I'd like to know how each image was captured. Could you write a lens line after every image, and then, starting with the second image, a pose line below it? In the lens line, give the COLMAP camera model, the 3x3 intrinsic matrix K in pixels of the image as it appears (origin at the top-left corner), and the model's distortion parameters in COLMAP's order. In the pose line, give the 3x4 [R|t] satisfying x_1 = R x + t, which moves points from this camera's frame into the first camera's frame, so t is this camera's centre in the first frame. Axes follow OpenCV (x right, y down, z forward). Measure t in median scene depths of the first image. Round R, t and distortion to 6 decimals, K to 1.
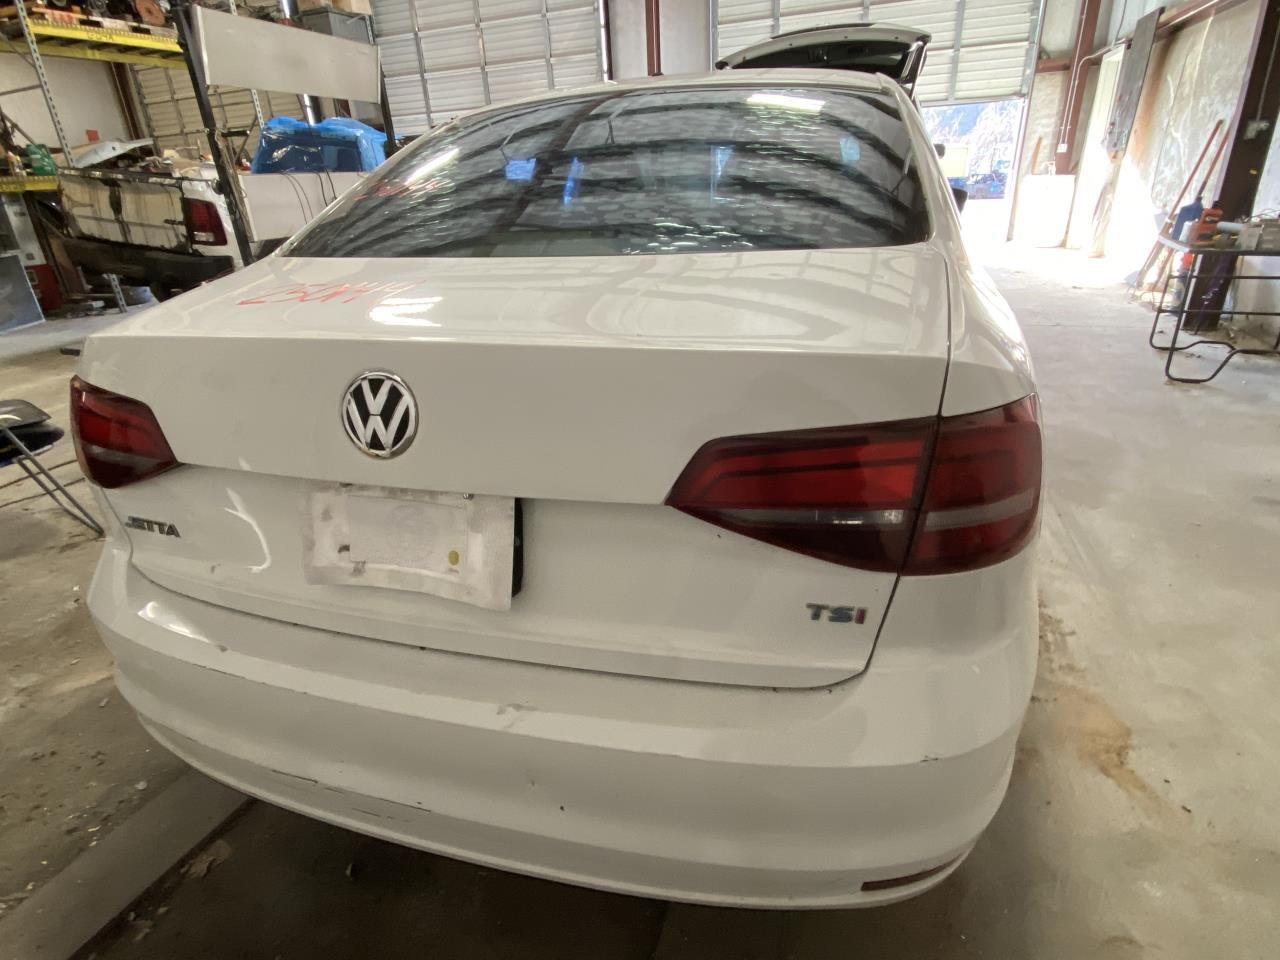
lens RADIAL K [[671.3, 0, 639.6], [0, 671.3, 482.1], [0, 0, 1]] dist [0.001688, -0.011534]
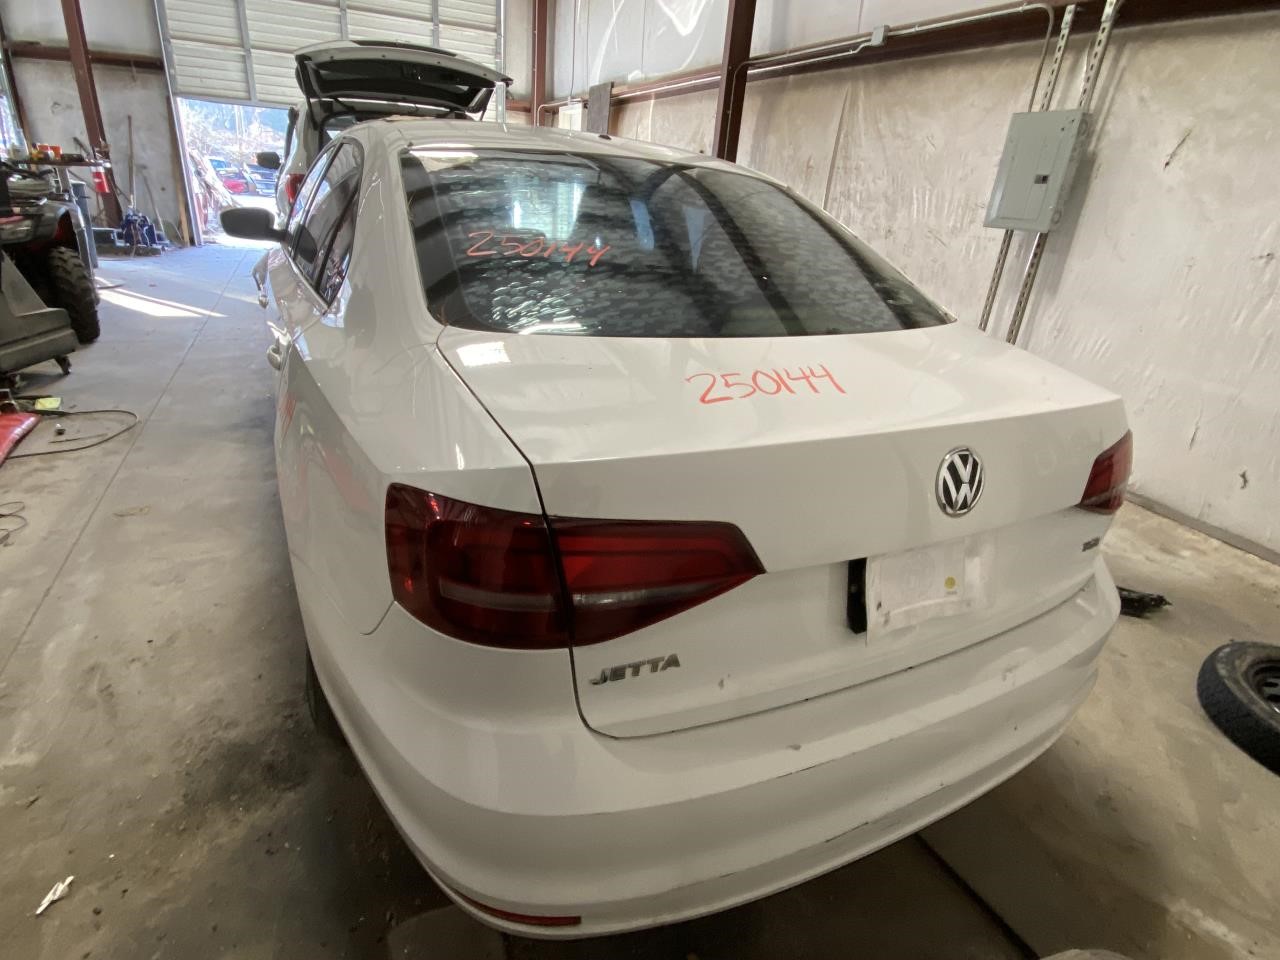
lens RADIAL K [[671.3, 0, 631.2], [0, 671.3, 485.5], [0, 0, 1]] dist [0.001688, -0.011534]
pose [[0.719135, -0.183677, 0.670155, -0.246444], [0.179868, 0.980766, 0.075795, -0.044131], [-0.671187, 0.066032, 0.738341, 0.072382]]
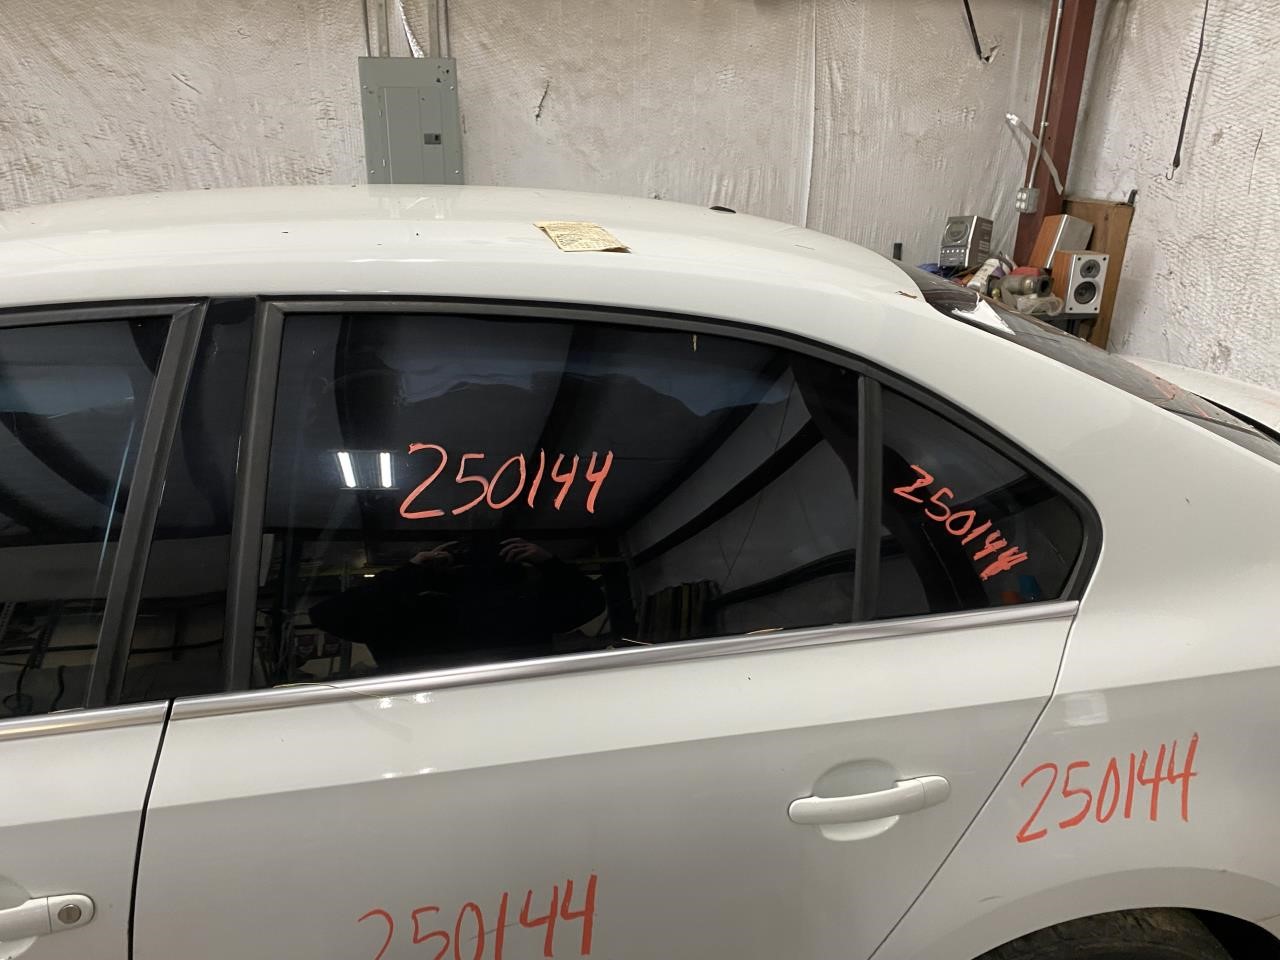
lens RADIAL K [[974.3, 0, 631.9], [0, 974.3, 484.5], [0, 0, 1]] dist [0.007836, -0.000859]
pose [[-0.441536, -0.262966, 0.857843, -0.279638], [0.380720, 0.810838, 0.444515, -0.275503], [-0.812464, 0.522868, -0.257898, 0.478318]]
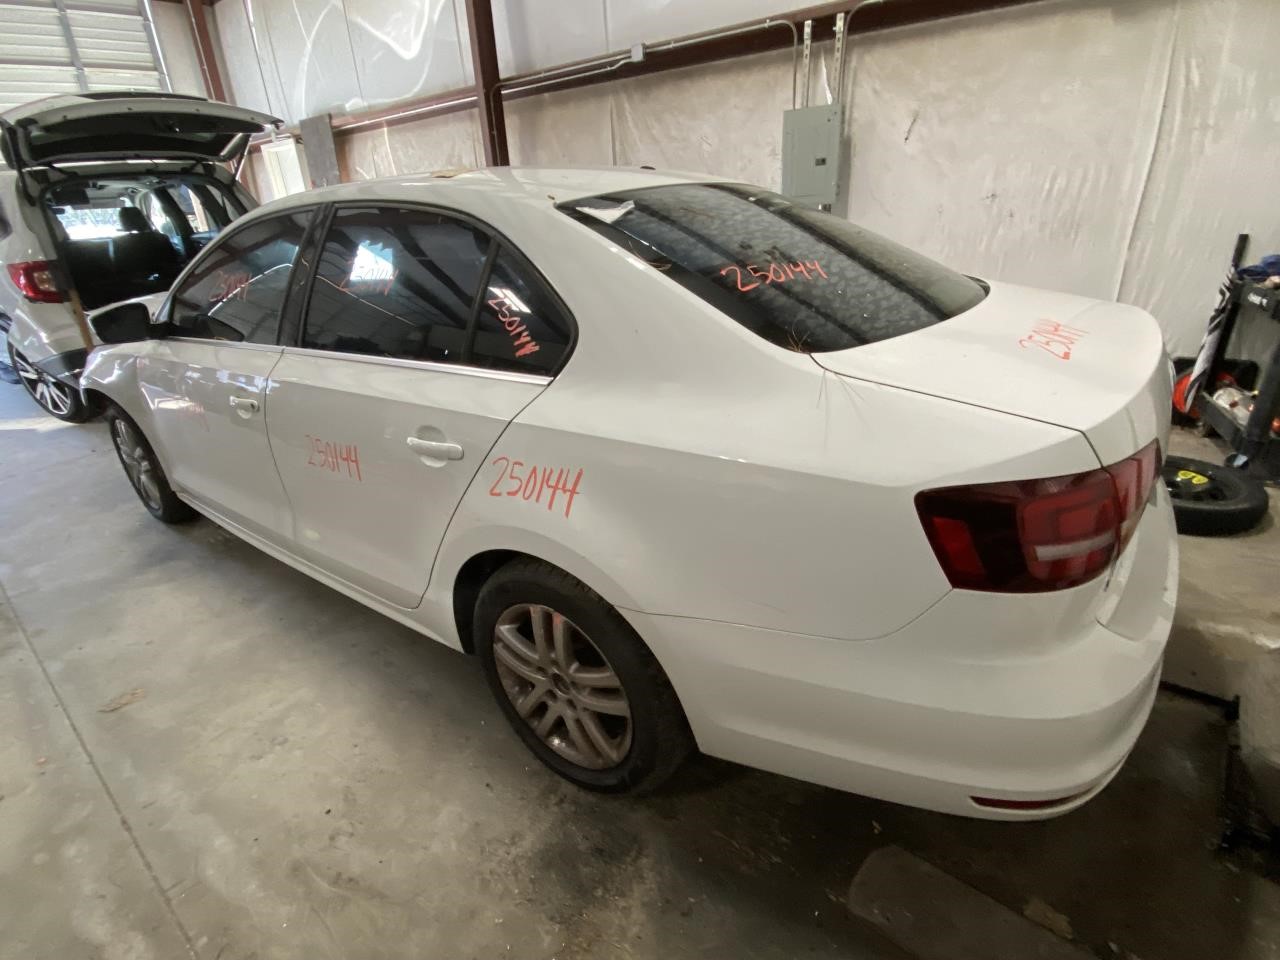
lens RADIAL K [[632.1, 0, 634.0], [0, 632.1, 488.7], [0, 0, 1]] dist [0.003967, -0.012884]
pose [[0.338904, -0.361308, 0.868677, -0.359573], [0.418368, 0.884881, 0.204826, -0.114583], [-0.842681, 0.294011, 0.451050, 0.226065]]
